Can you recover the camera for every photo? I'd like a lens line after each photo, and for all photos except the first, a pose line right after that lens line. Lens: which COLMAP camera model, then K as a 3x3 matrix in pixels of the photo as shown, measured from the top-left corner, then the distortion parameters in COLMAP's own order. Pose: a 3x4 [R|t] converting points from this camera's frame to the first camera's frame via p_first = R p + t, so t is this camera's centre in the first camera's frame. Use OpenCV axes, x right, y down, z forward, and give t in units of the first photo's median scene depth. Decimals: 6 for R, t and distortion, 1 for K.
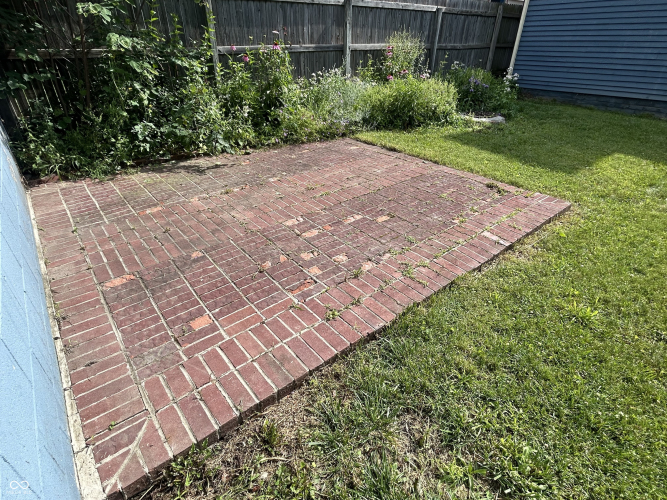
lens RADIAL K [[351.6, 0, 333.5], [0, 351.6, 250.0], [0, 0, 1]] dist [0.000587, 0.000675]
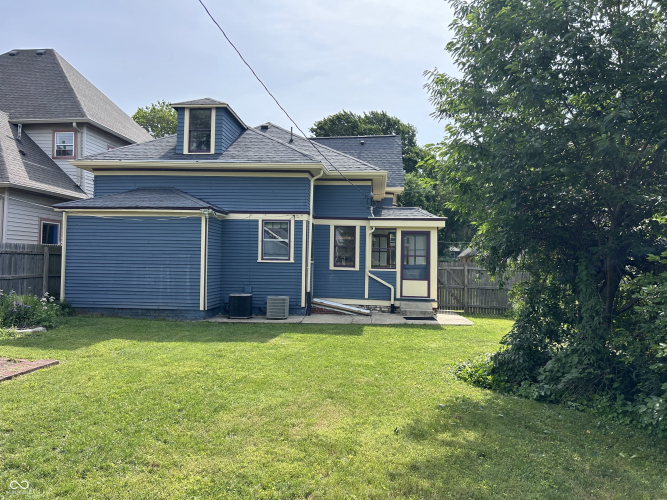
lens RADIAL K [[508.3, 0, 333.5], [0, 508.3, 250.0], [0, 0, 1]] dist [0.021882, -0.001823]
pose [[0.703886, 0.024589, 0.709888, -0.093140], [0.354354, 0.854002, -0.380938, 0.419101], [-0.615612, 0.519688, 0.592407, -0.809962]]
